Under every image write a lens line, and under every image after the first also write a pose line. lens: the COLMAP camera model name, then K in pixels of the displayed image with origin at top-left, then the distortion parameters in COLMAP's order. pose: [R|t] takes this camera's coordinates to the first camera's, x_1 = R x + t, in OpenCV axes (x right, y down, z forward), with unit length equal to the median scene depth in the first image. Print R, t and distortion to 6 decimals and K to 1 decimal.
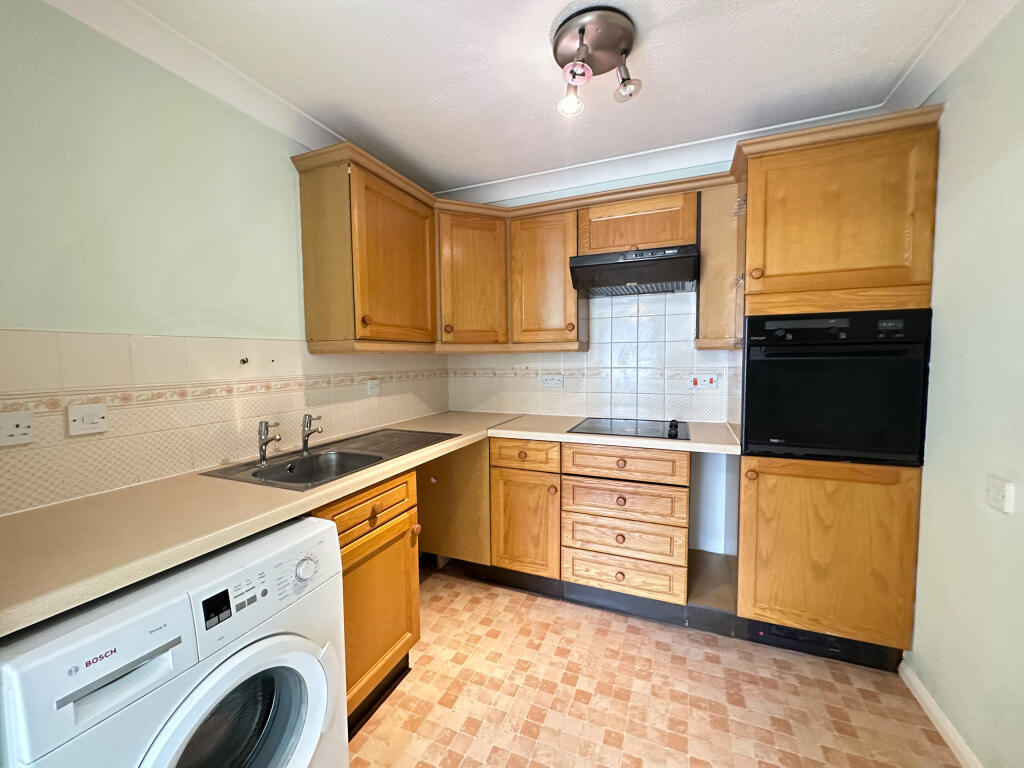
lens RADIAL K [[408.7, 0, 511.9], [0, 408.7, 383.6], [0, 0, 1]] dist [-0.005757, 0.001108]
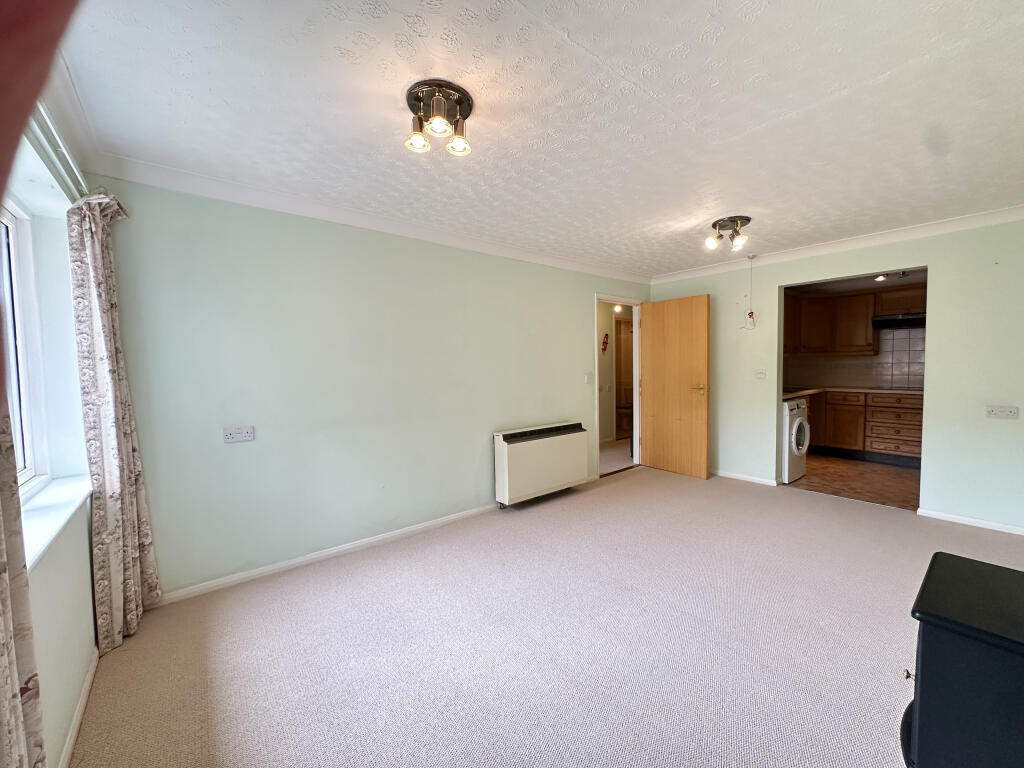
lens RADIAL K [[408.7, 0, 509.6], [0, 408.7, 383.1], [0, 0, 1]] dist [-0.005757, 0.001108]
pose [[0.880678, 0.020088, -0.473289, -0.710115], [-0.024284, 0.999701, -0.002756, 0.168485], [0.473092, 0.013921, 0.880903, -2.528438]]
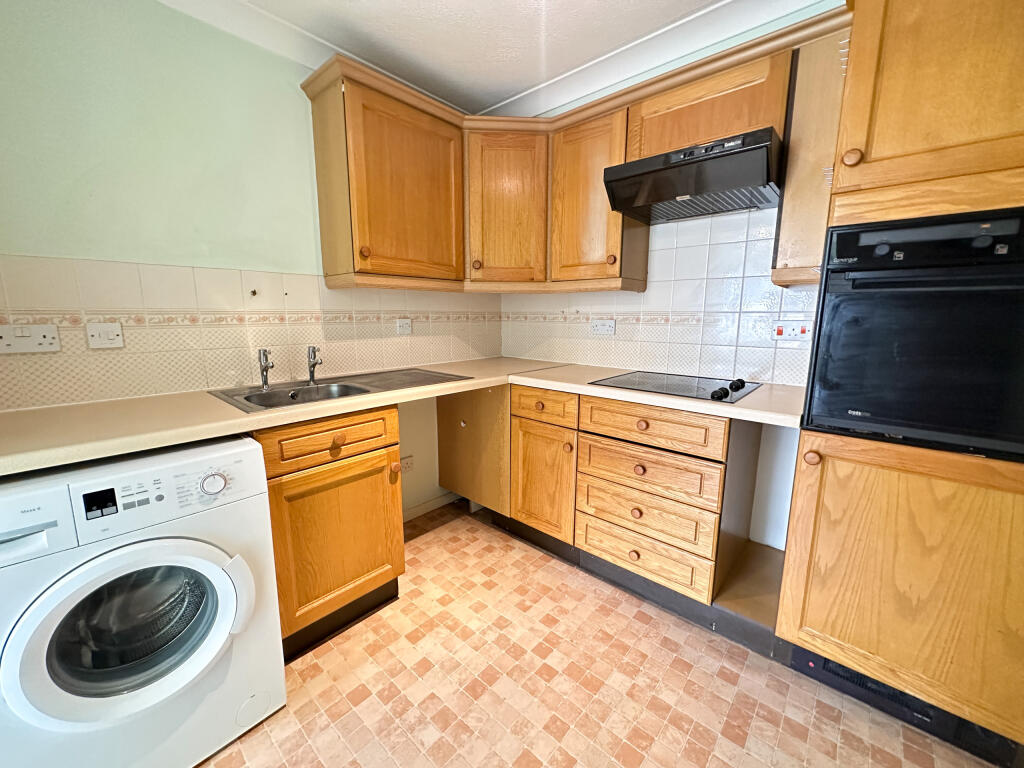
lens RADIAL K [[408.7, 0, 509.1], [0, 408.7, 383.1], [0, 0, 1]] dist [-0.005757, 0.001108]
pose [[0.945626, 0.070162, -0.317599, 0.295332], [-0.035778, 0.992969, 0.112837, 0.032022], [0.323283, -0.095339, 0.941487, 0.165002]]
